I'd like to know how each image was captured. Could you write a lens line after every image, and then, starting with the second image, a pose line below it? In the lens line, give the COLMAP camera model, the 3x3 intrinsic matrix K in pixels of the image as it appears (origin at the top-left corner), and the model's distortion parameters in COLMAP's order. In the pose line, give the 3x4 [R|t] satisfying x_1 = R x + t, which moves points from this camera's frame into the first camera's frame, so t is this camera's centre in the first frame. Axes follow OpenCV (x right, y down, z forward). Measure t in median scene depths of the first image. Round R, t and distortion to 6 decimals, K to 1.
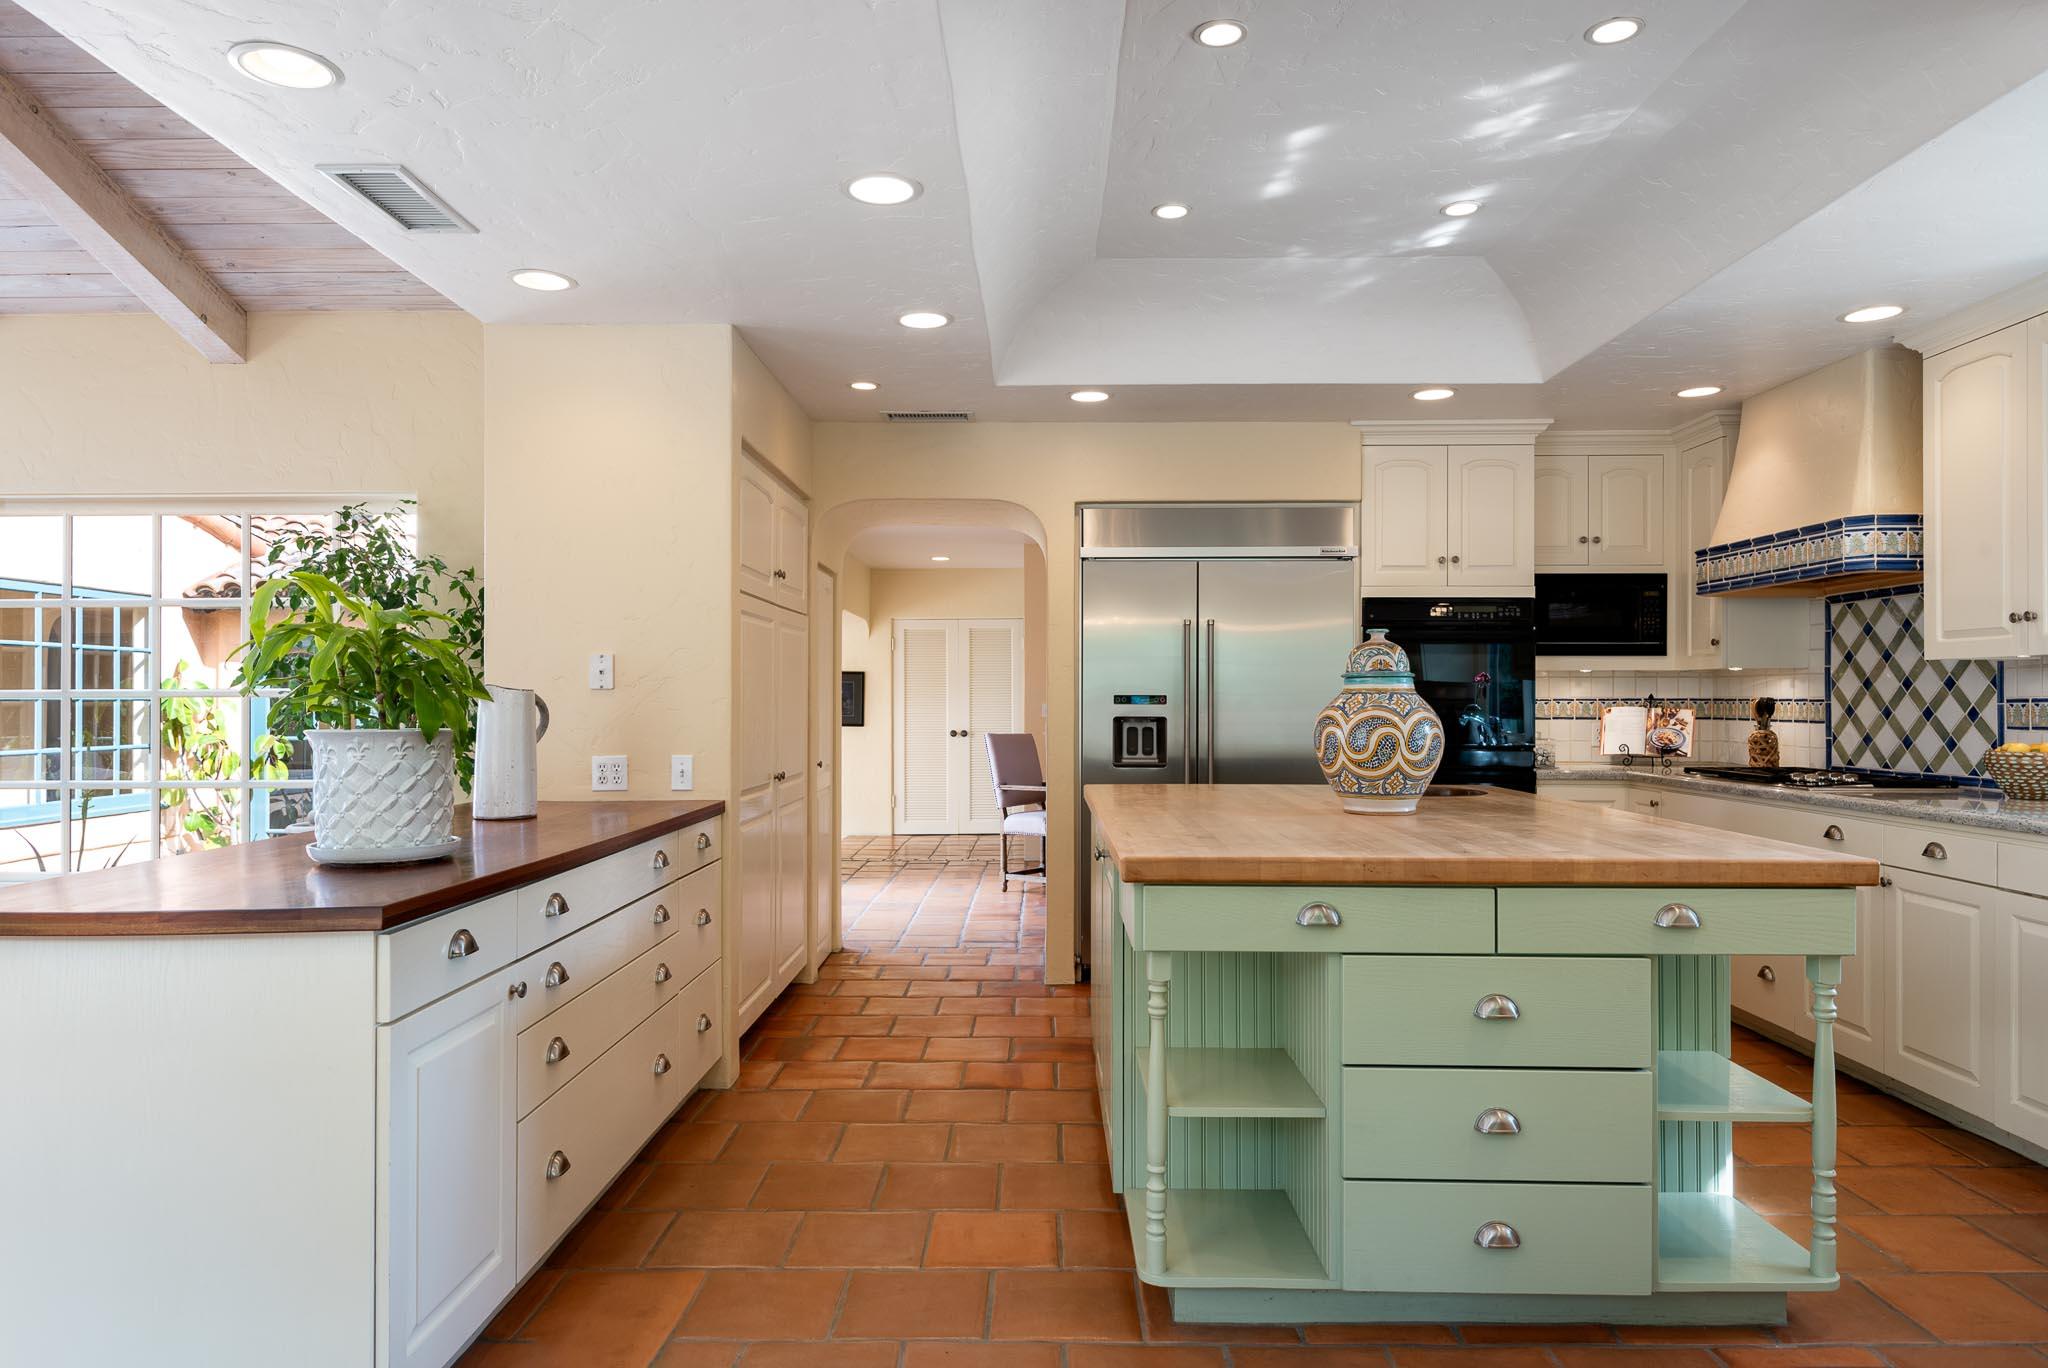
lens RADIAL K [[1249.3, 0, 1030.0], [0, 1249.3, 693.8], [0, 0, 1]] dist [0.016591, -0.001600]
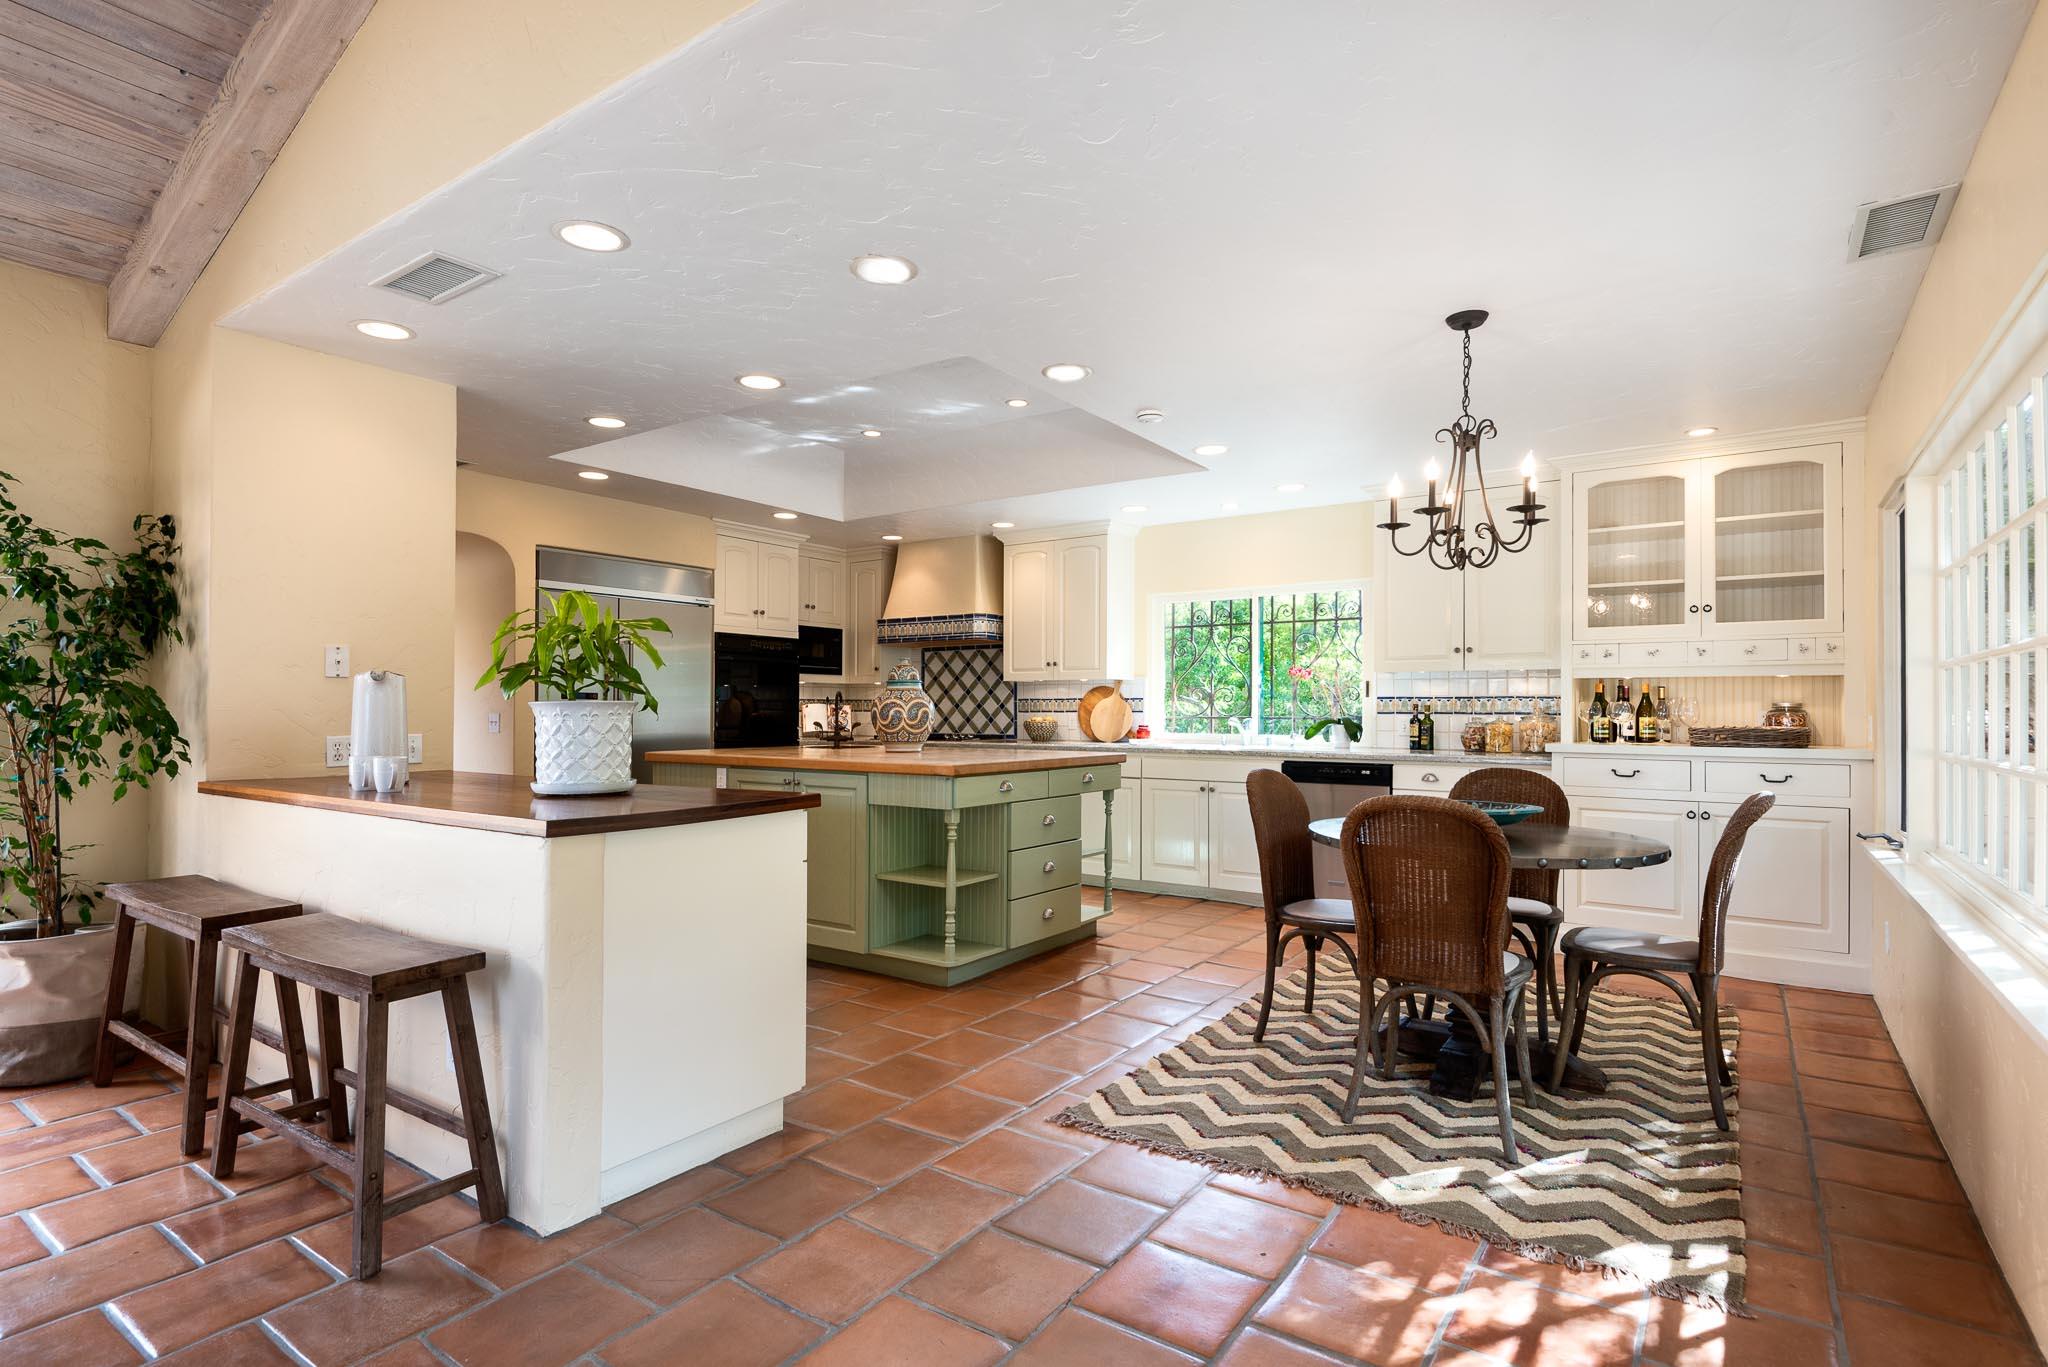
lens RADIAL K [[1025.2, 0, 1013.8], [0, 1025.2, 700.7], [0, 0, 1]] dist [-0.000427, -0.000142]
pose [[0.562181, 0.009476, 0.826960, -0.696793], [-0.005774, 0.999955, -0.007533, 0.019450], [-0.826994, -0.000540, 0.562210, -0.029914]]
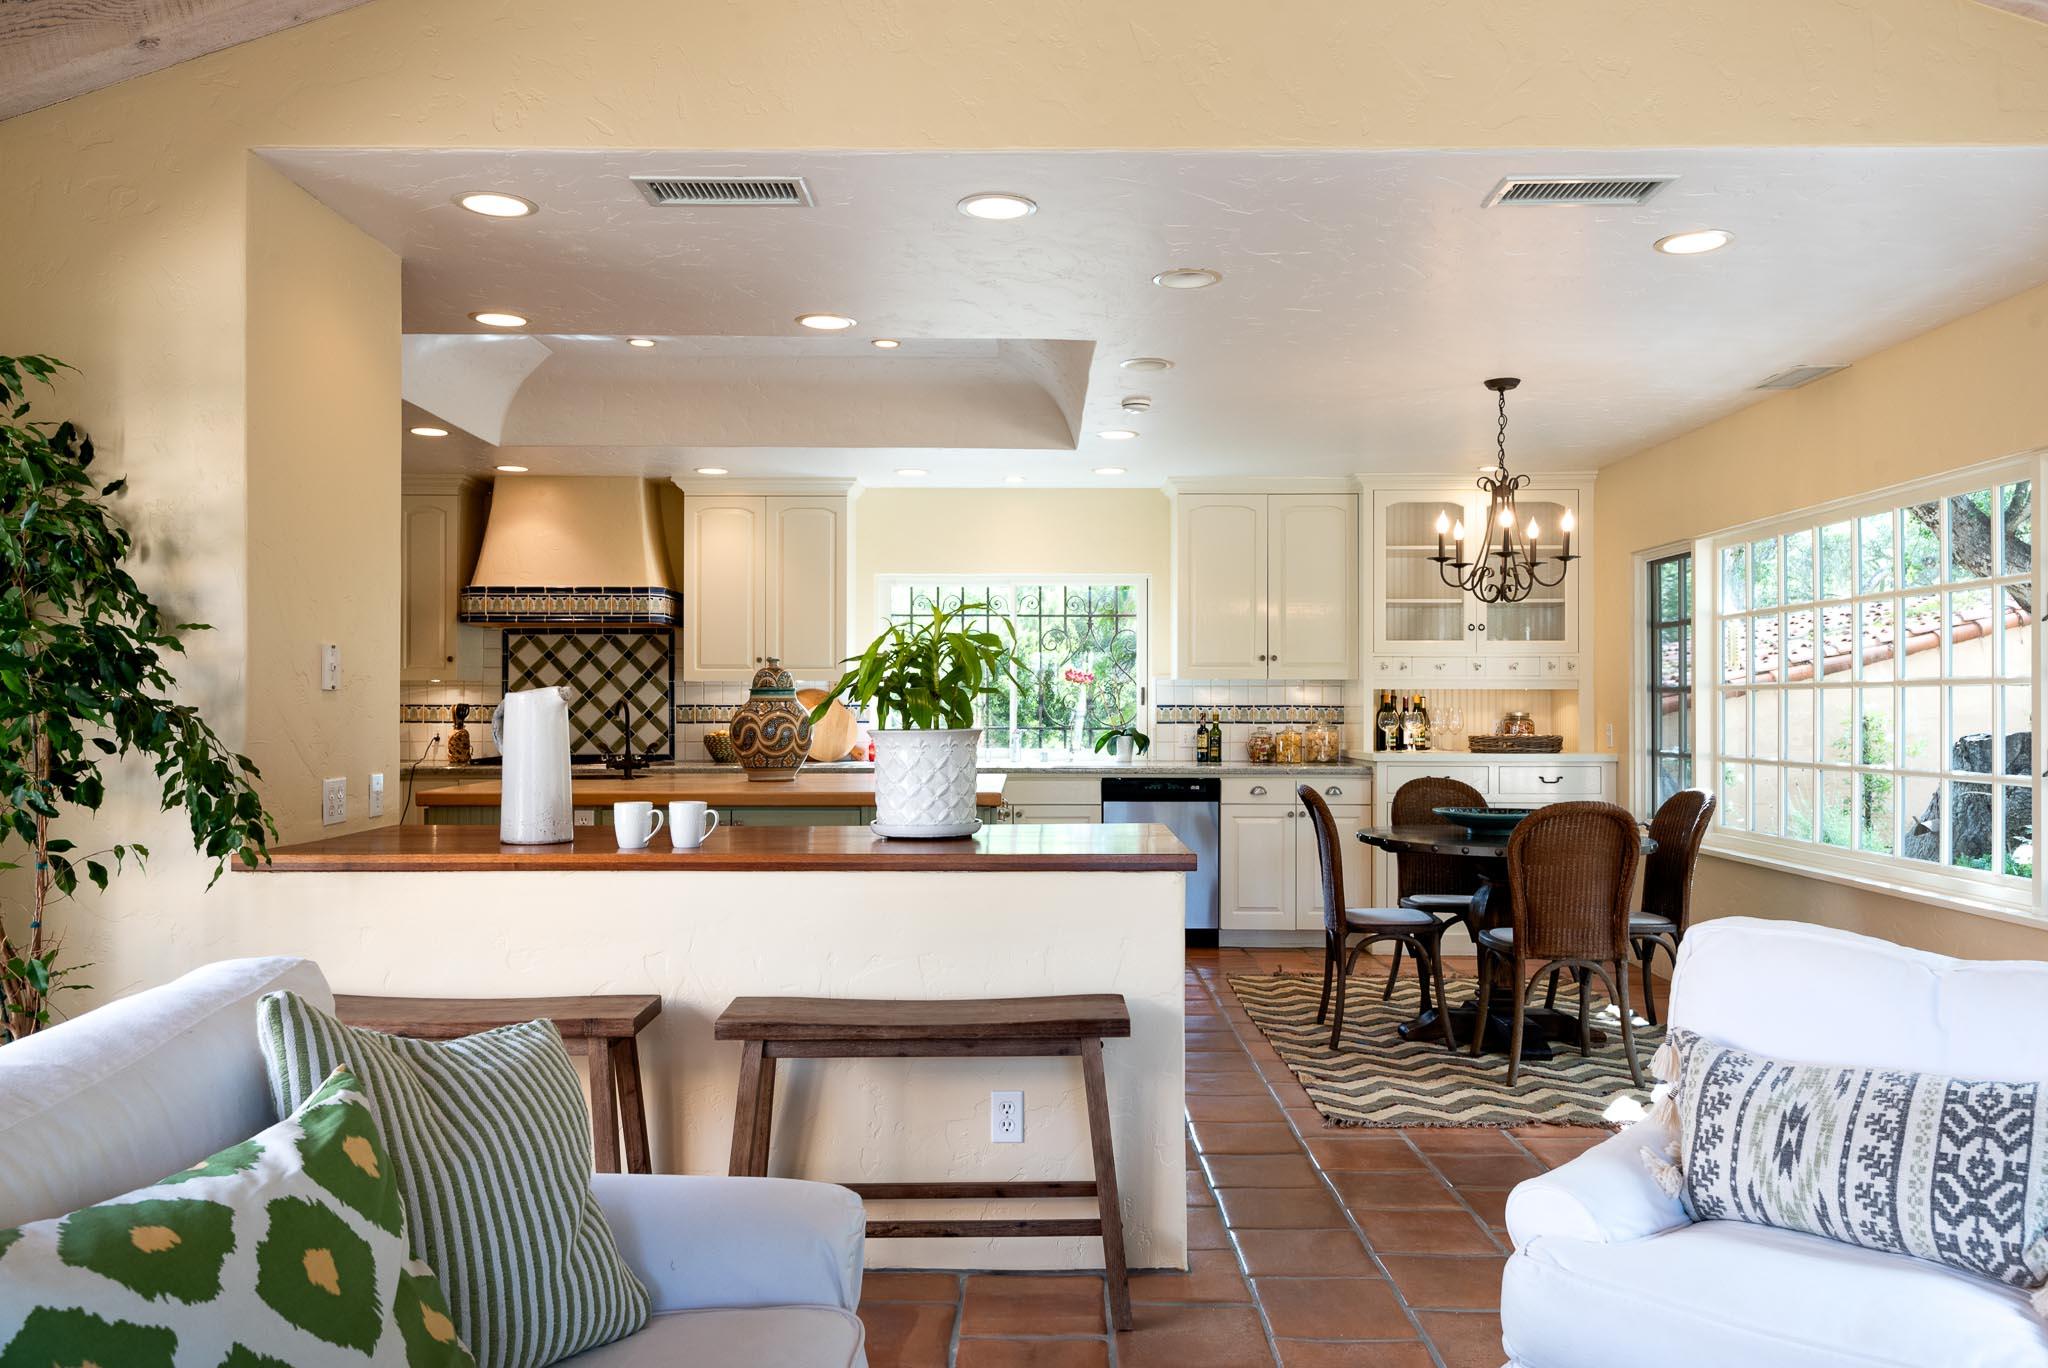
lens RADIAL K [[1556.7, 0, 1028.2], [0, 1556.7, 684.1], [0, 0, 1]] dist [0.029822, -0.000418]
pose [[-0.029760, 0.013986, 0.999459, -1.178821], [-0.004425, 0.999890, -0.014124, 0.003335], [-0.999547, -0.004843, -0.029695, 0.551430]]
